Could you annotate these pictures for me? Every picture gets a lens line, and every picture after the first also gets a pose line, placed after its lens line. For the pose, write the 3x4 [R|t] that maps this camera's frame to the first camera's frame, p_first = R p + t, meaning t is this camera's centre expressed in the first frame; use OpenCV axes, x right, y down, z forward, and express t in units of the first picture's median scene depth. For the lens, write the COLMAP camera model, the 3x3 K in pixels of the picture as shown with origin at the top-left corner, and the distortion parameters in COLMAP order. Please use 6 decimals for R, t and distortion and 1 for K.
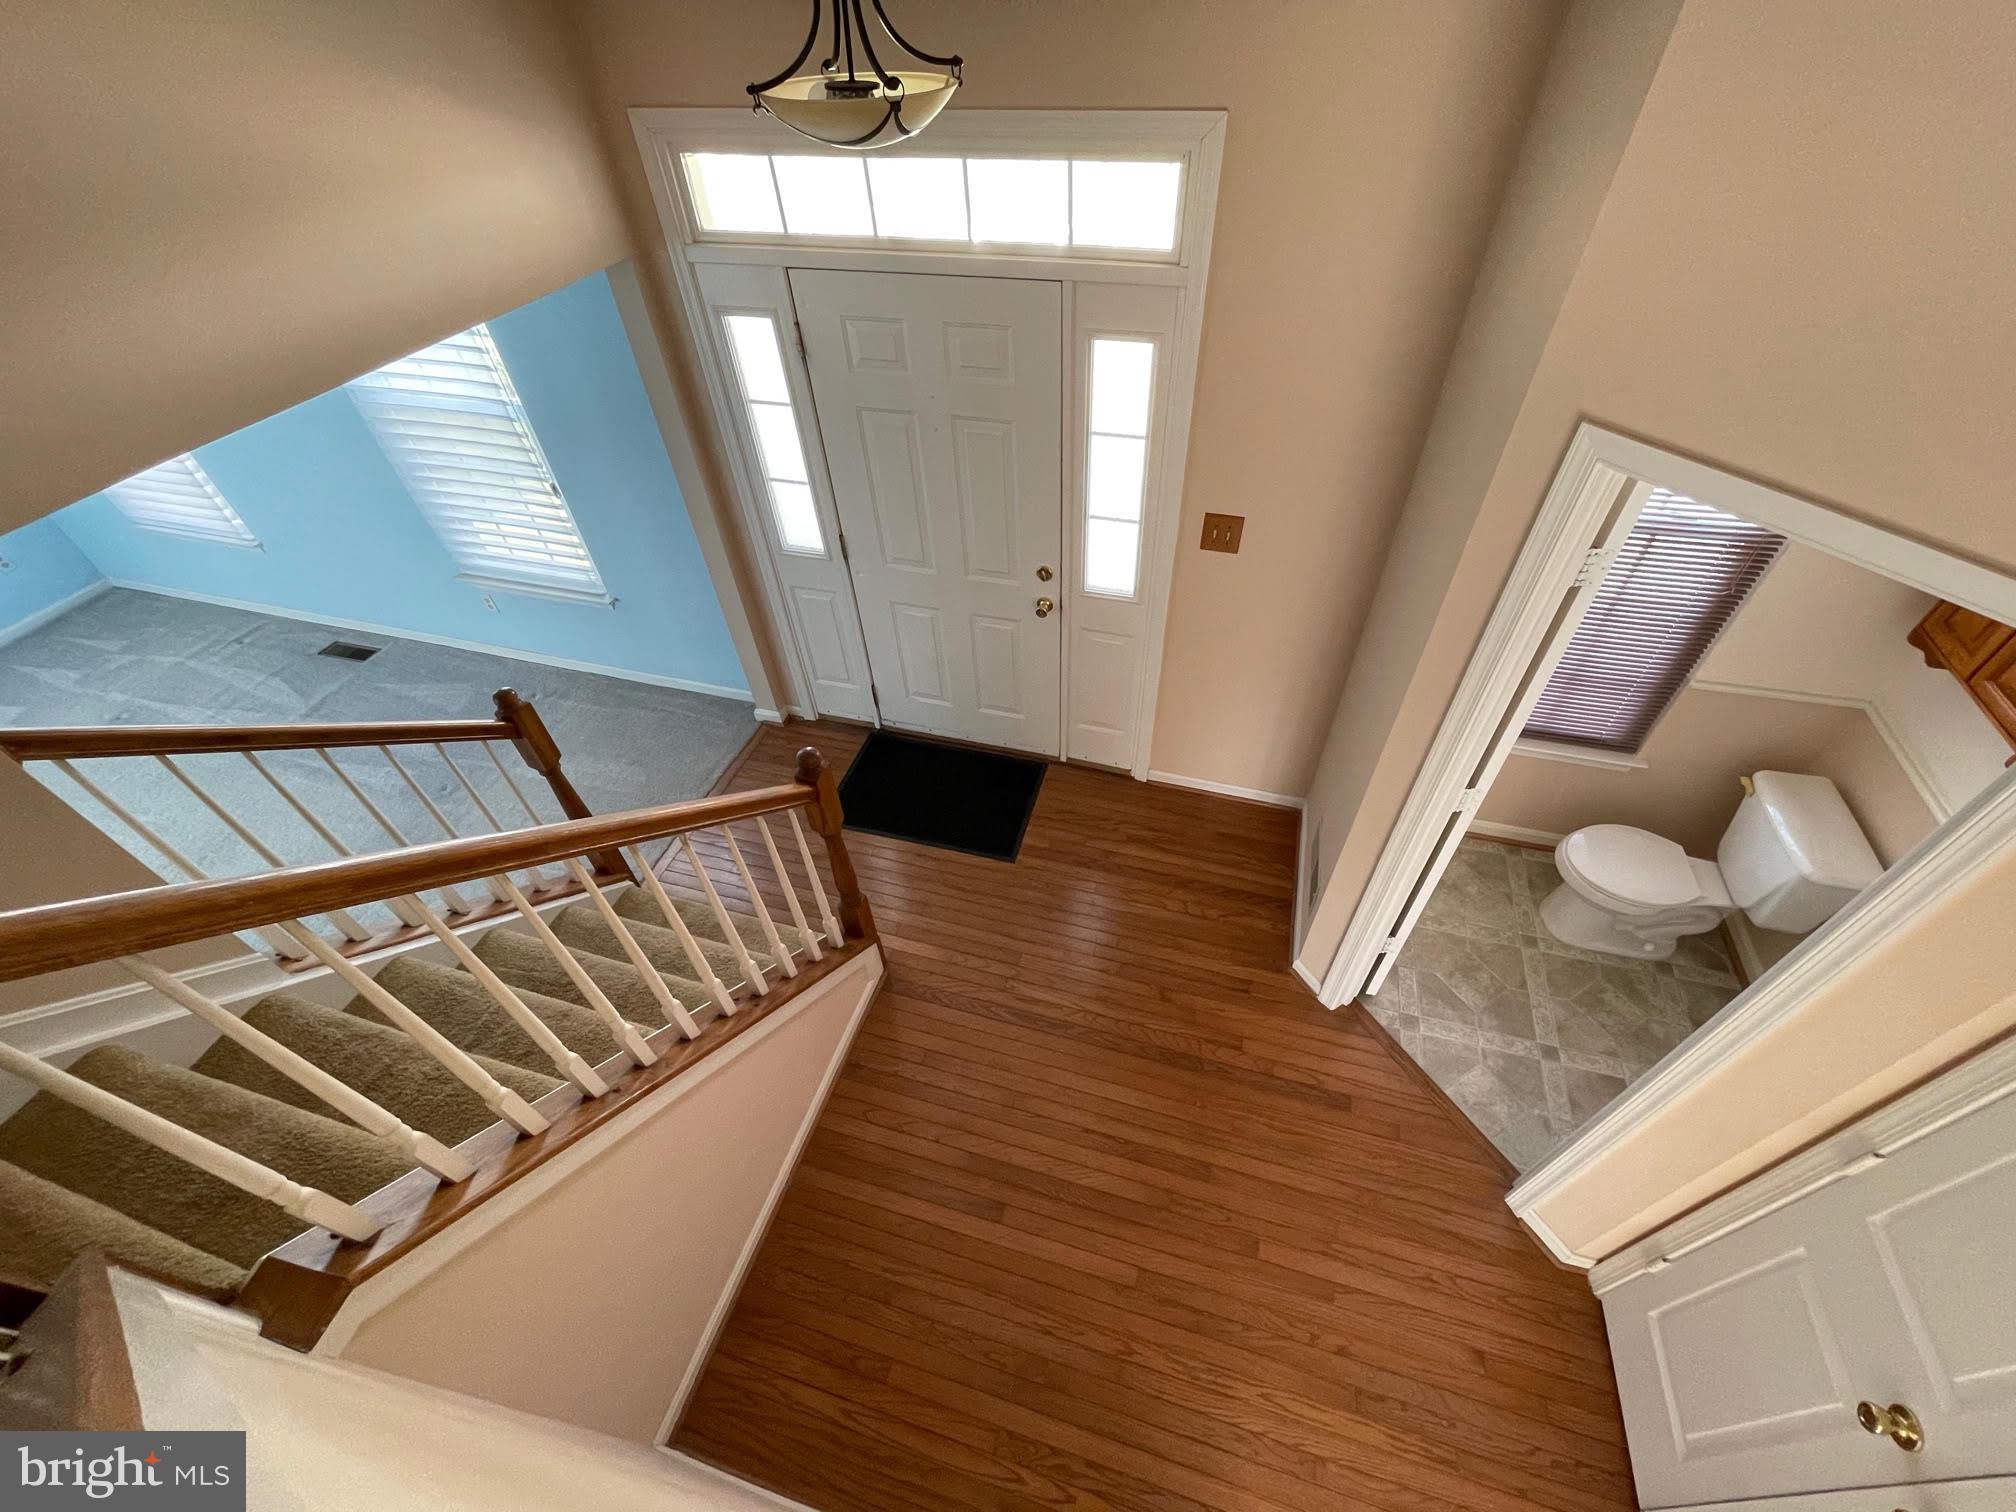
lens RADIAL K [[816.4, 0, 1008.0], [0, 816.4, 756.0], [0, 0, 1]] dist [0.001800, 0.000059]
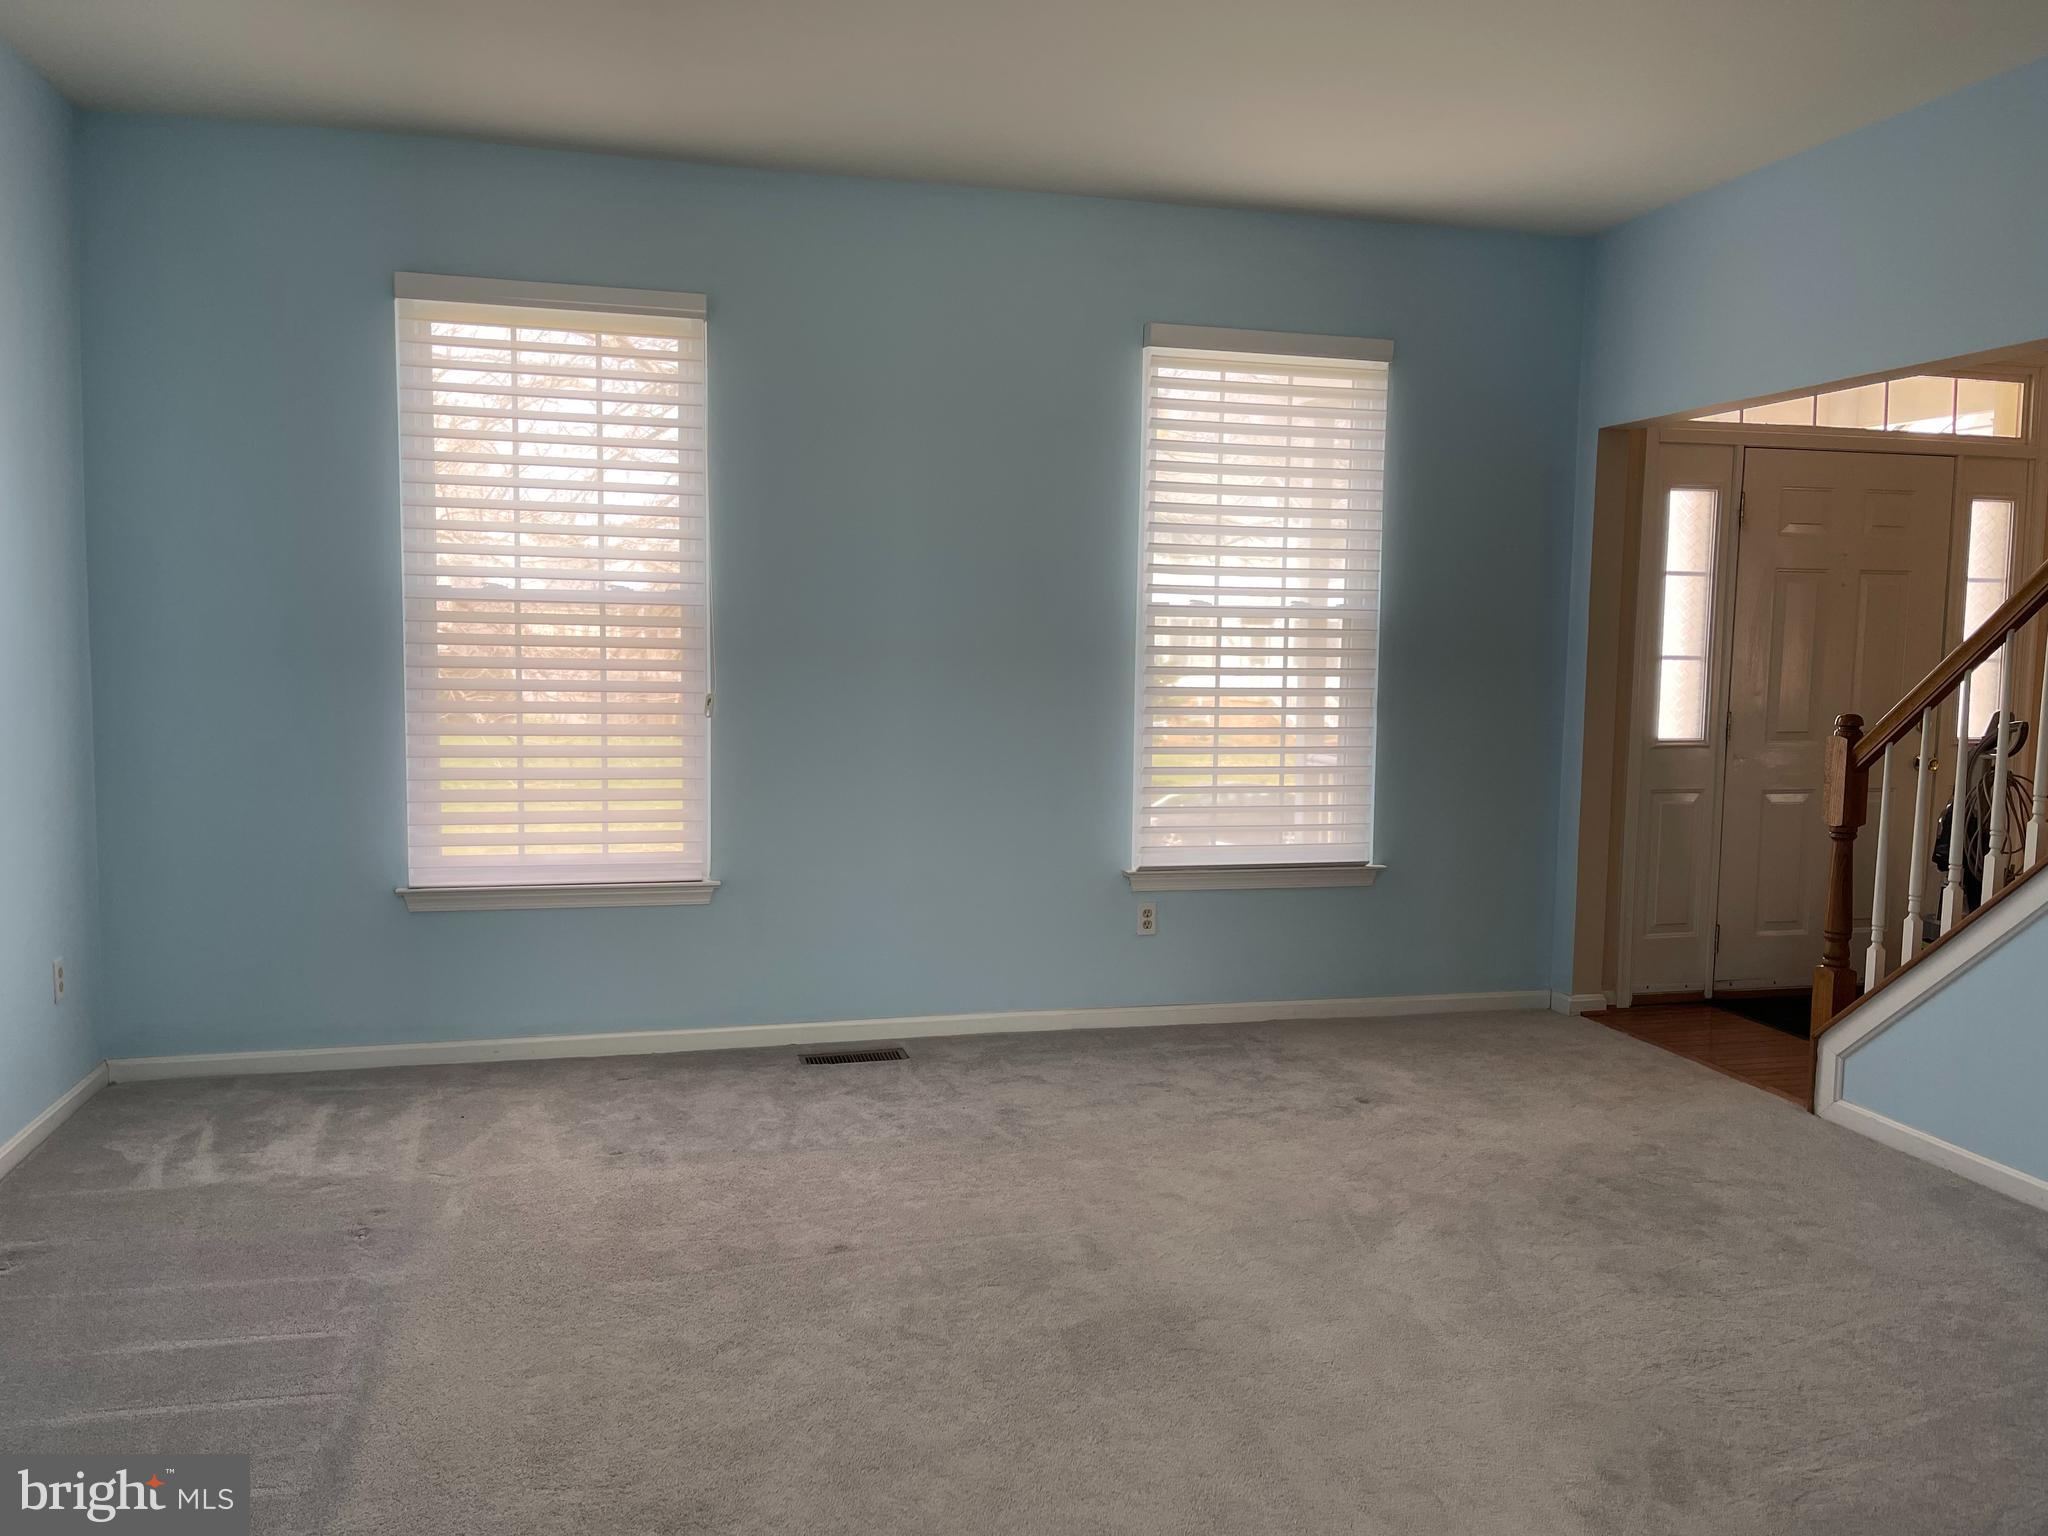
lens RADIAL K [[1567.3, 0, 1024.0], [0, 1567.3, 768.0], [0, 0, 1]] dist [-0.002416, -0.001654]
pose [[0.860259, 0.006123, 0.509820, -2.036376], [0.325918, 0.762353, -0.559102, 0.569569], [-0.392087, 0.647132, 0.653826, 0.249319]]
